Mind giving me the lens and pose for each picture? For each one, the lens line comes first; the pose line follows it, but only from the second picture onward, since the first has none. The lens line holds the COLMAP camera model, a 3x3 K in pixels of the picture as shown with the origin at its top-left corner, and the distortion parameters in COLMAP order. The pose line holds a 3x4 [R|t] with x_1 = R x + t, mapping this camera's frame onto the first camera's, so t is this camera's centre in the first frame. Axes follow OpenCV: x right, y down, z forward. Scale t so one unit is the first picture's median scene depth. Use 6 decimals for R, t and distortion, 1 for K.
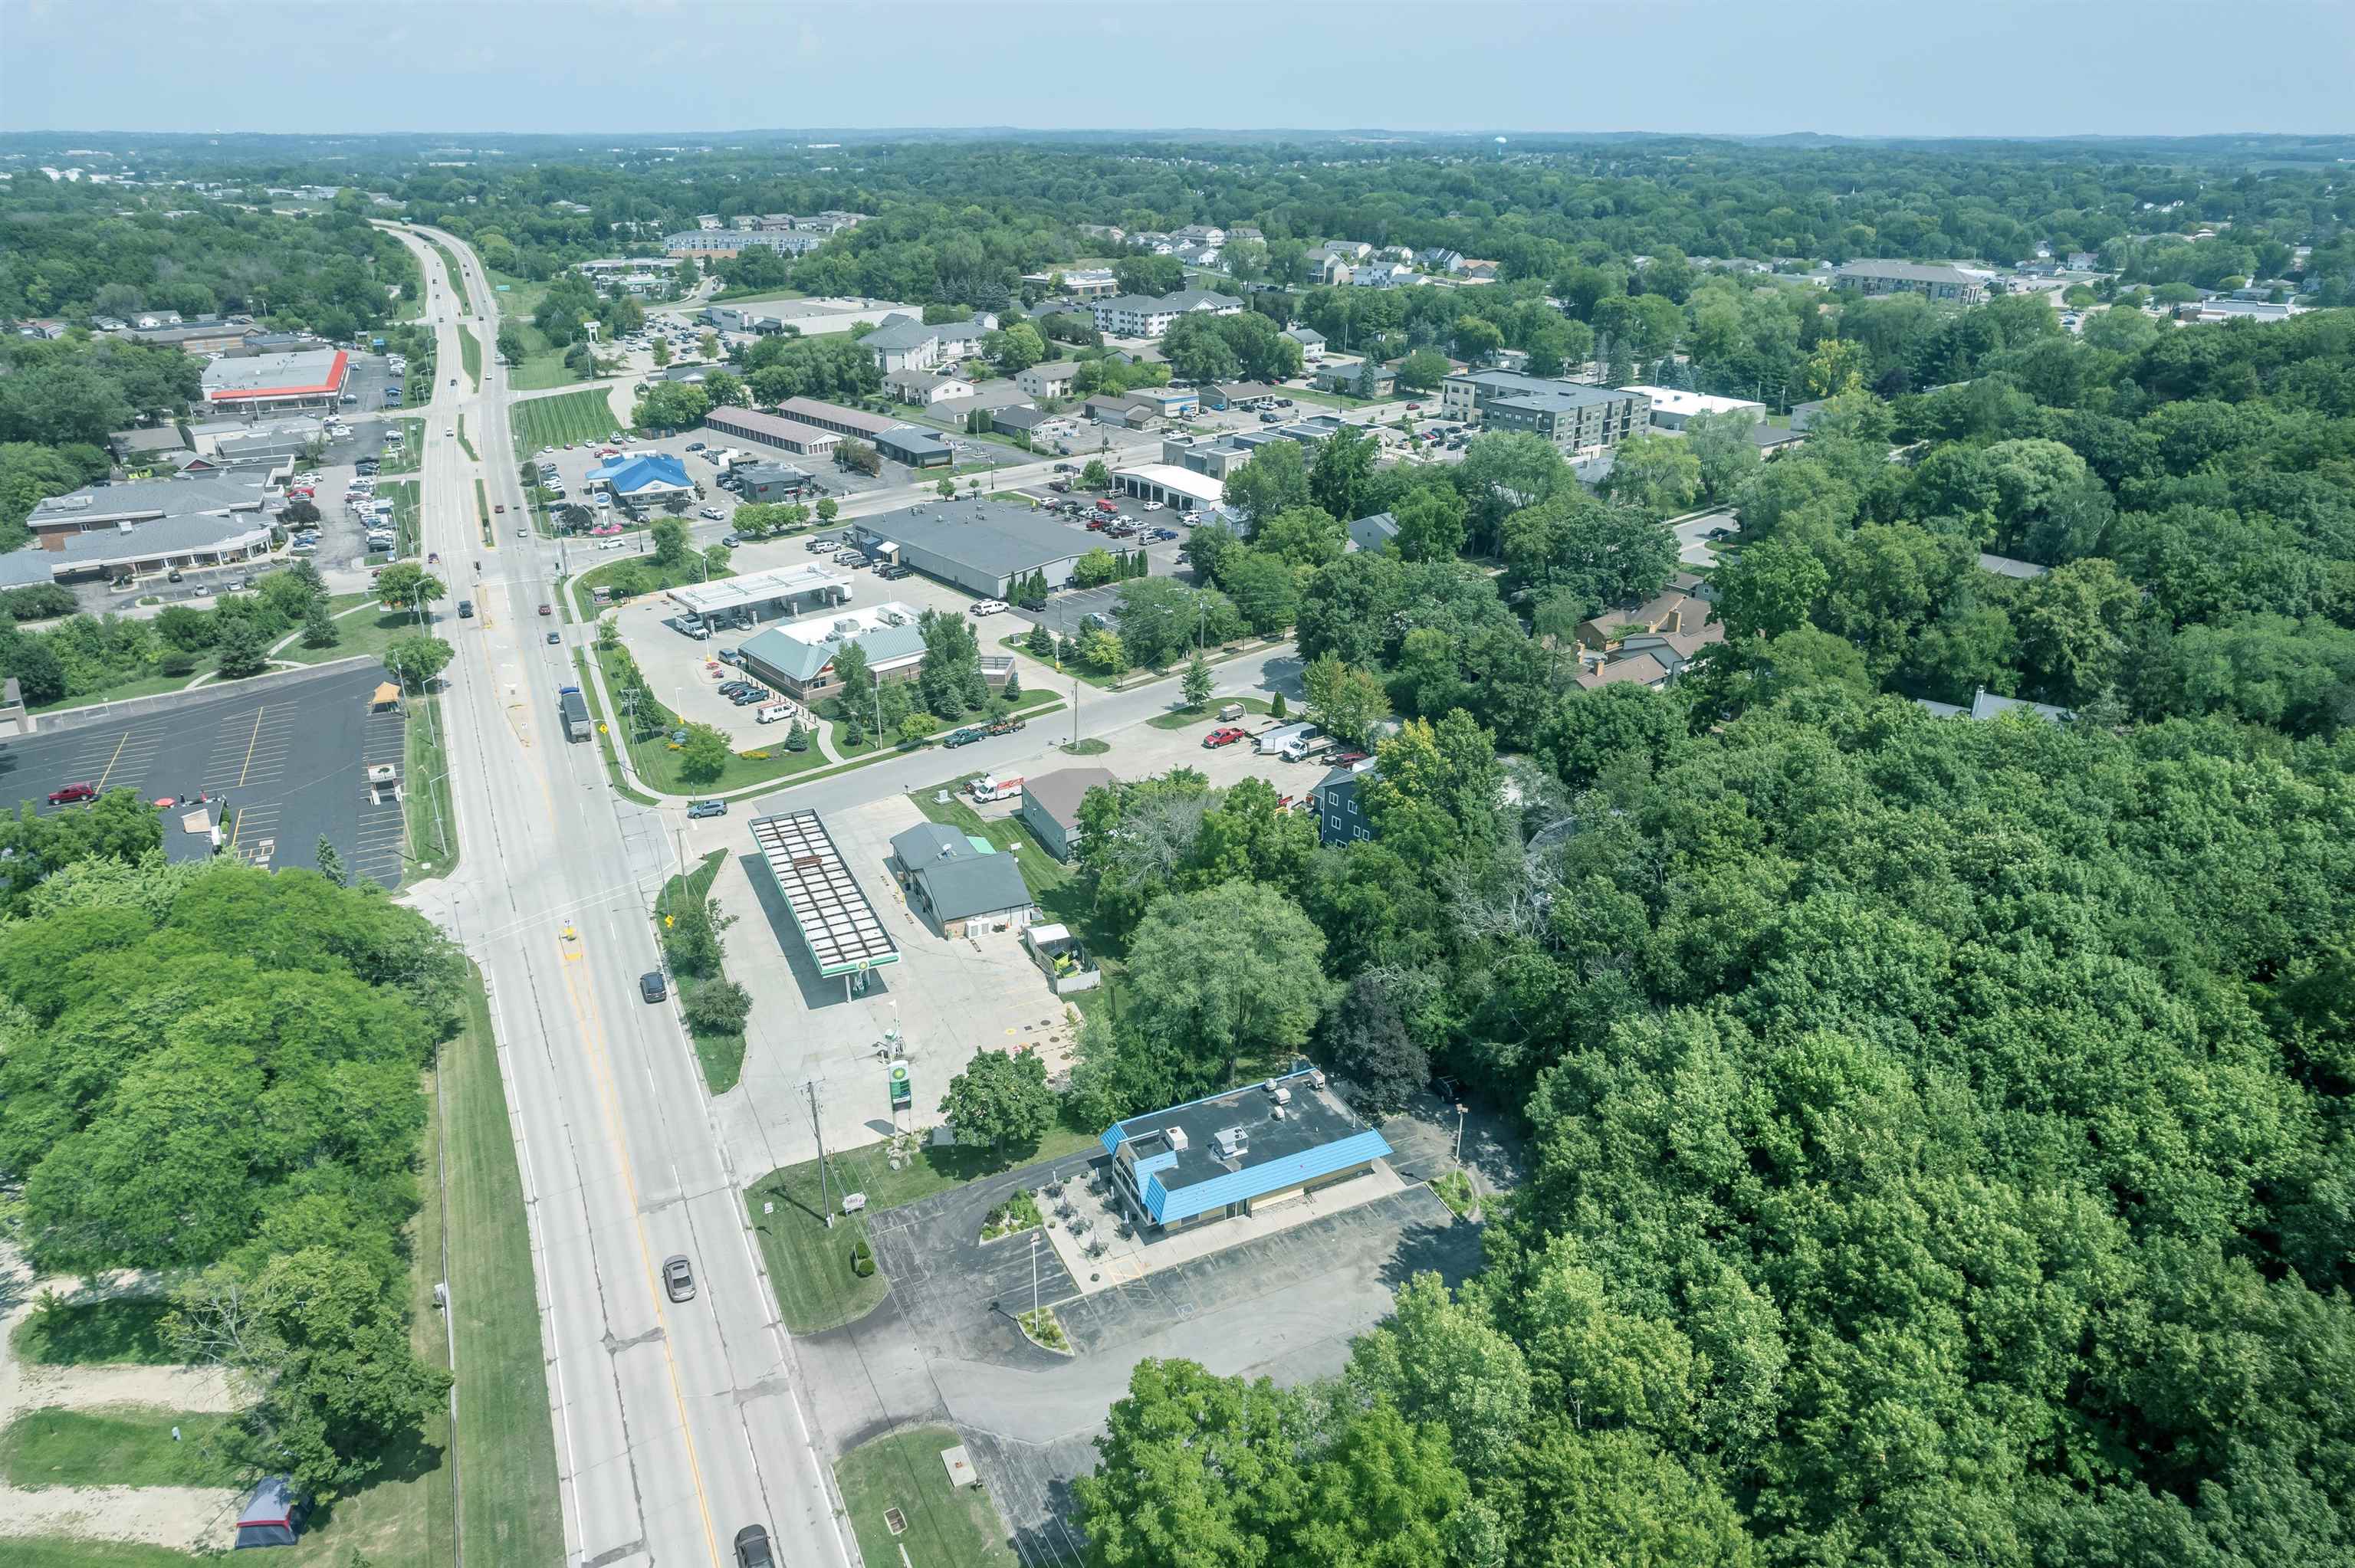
lens RADIAL K [[1517.7, 0, 1193.3], [0, 1517.7, 759.3], [0, 0, 1]] dist [-0.065908, 0.053067]
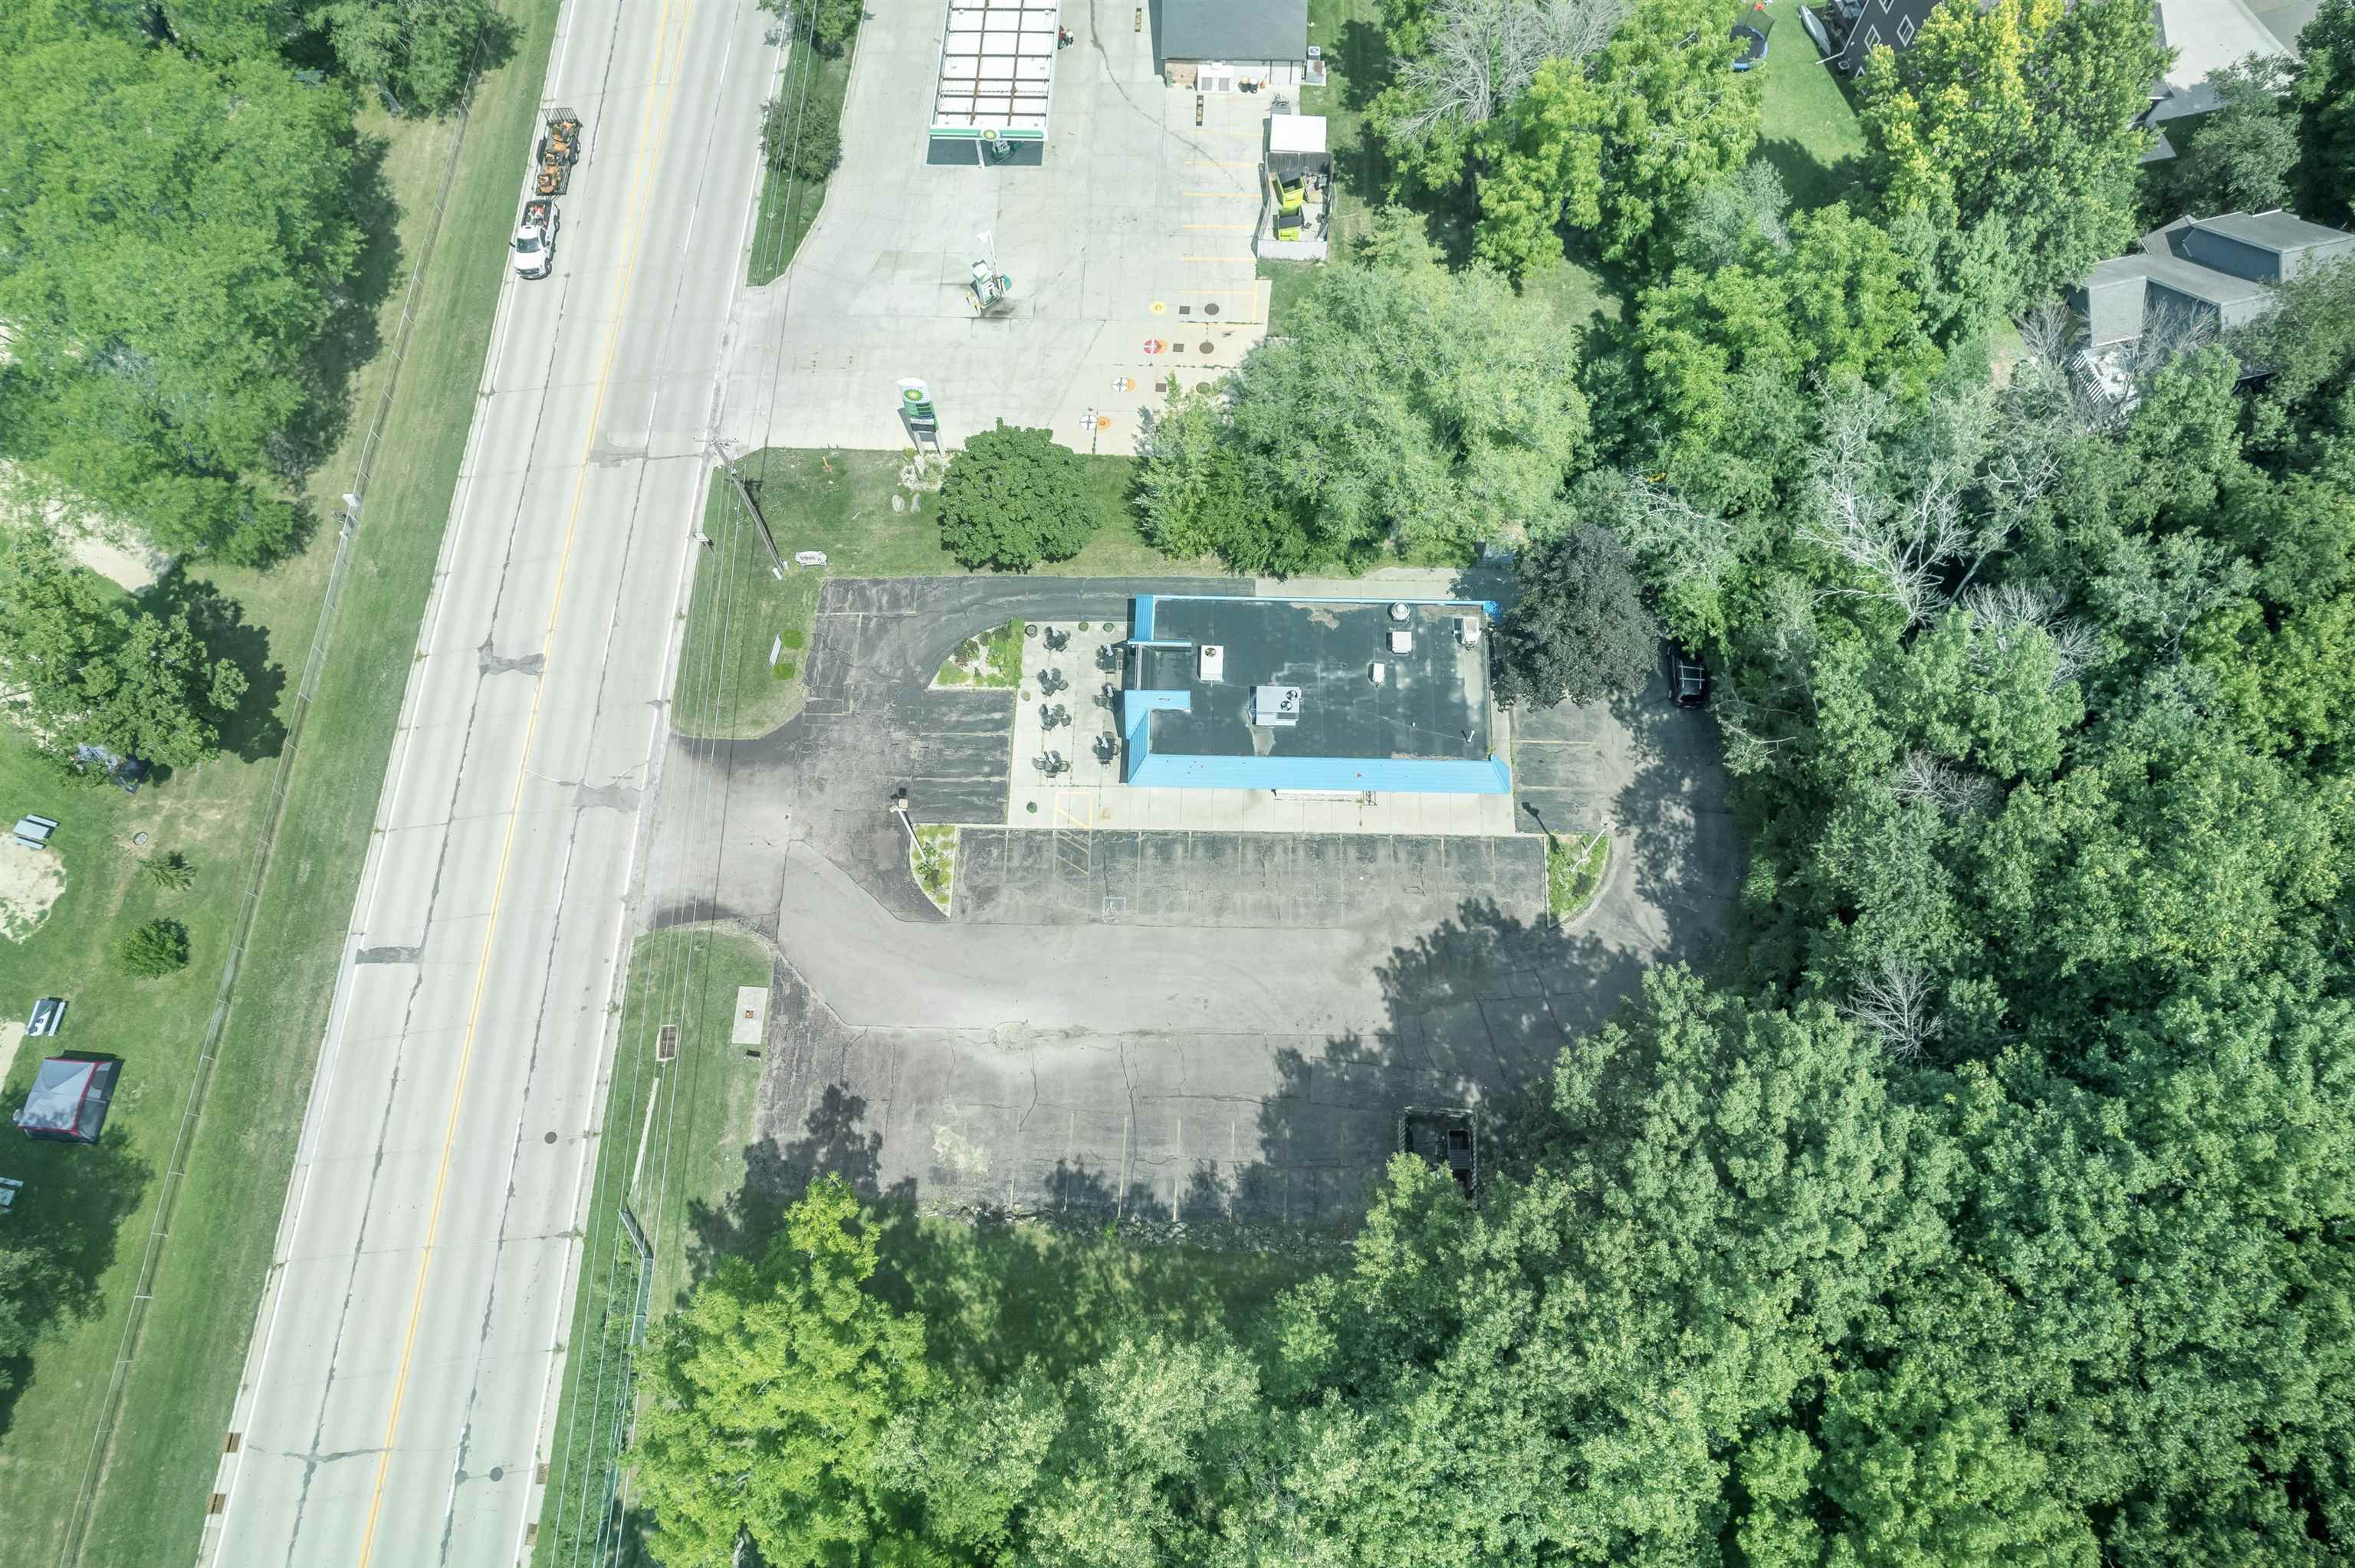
lens RADIAL K [[1517.7, 0, 1181.3], [0, 1517.7, 771.2], [0, 0, 1]] dist [-0.065908, 0.053067]
pose [[0.888077, 0.417768, -0.191805, 0.130652], [-0.157806, 0.668947, 0.726365, -0.215717], [0.431759, -0.614800, 0.660003, 0.517013]]
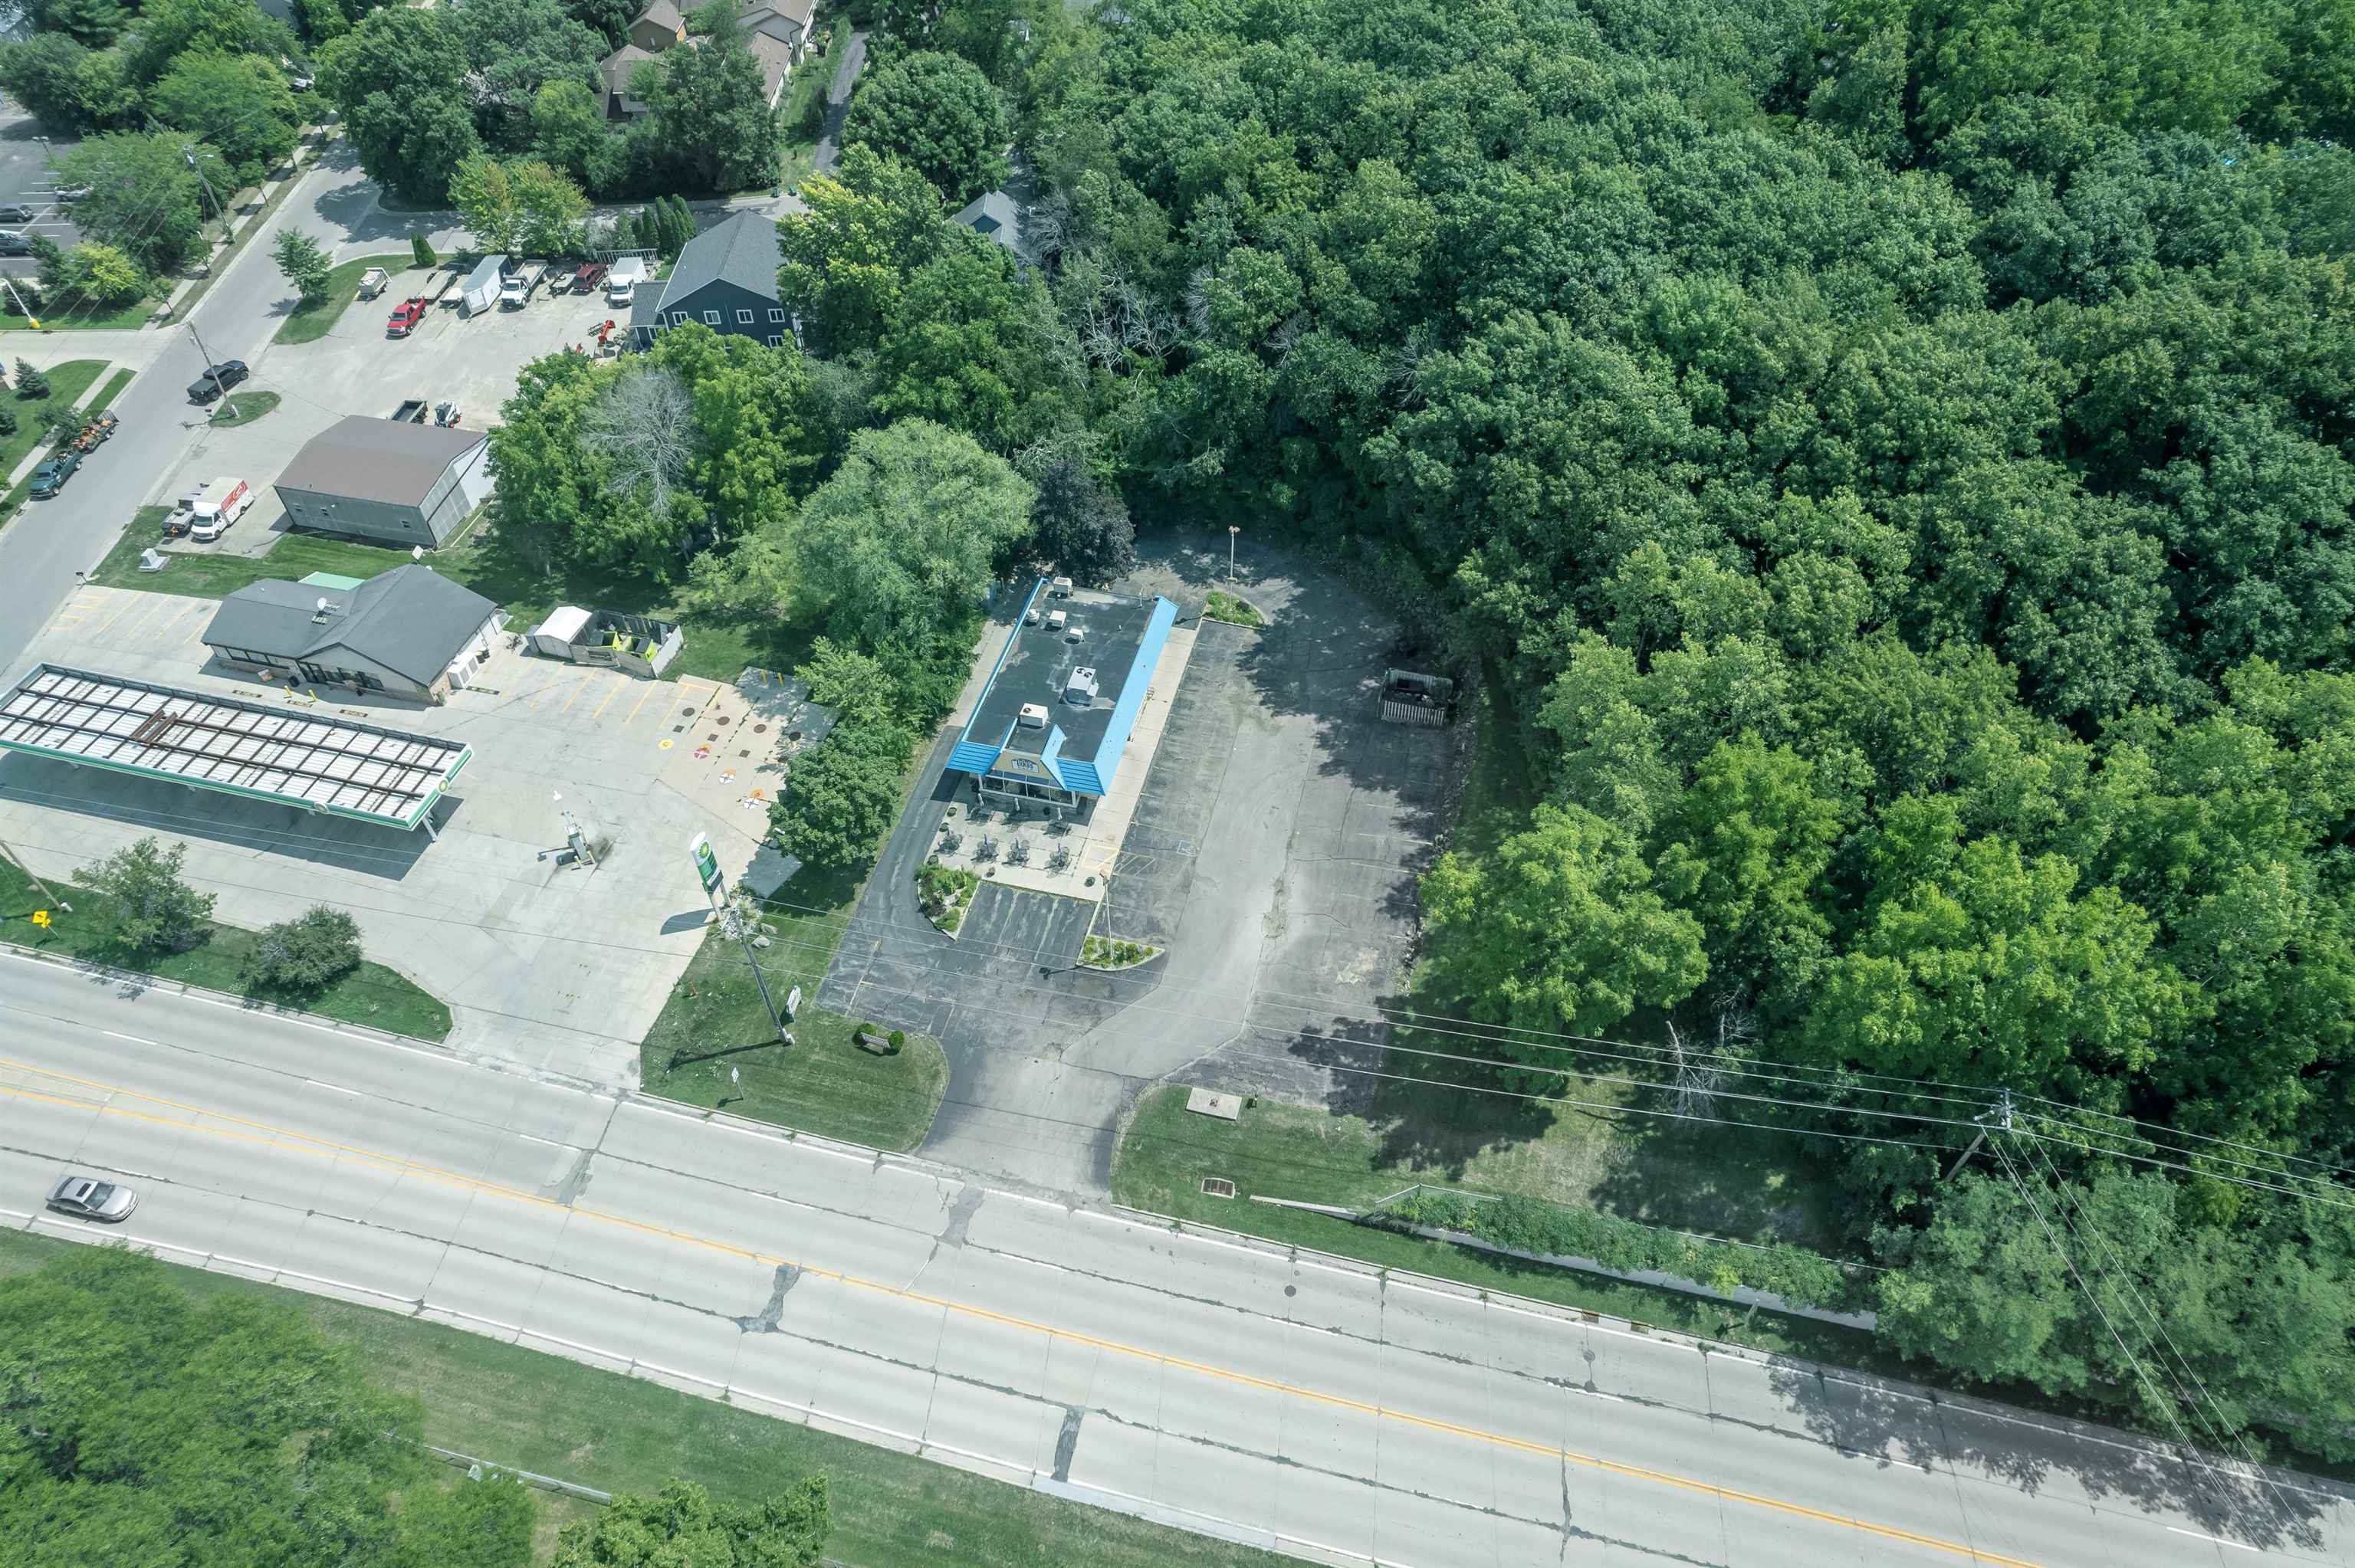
lens RADIAL K [[1517.7, 0, 1169.7], [0, 1517.7, 719.2], [0, 0, 1]] dist [-0.065908, 0.053067]
pose [[0.644377, -0.551717, 0.529515, -0.441608], [0.316013, 0.822669, 0.472600, -0.147943], [-0.696357, -0.137199, 0.704459, 0.315363]]
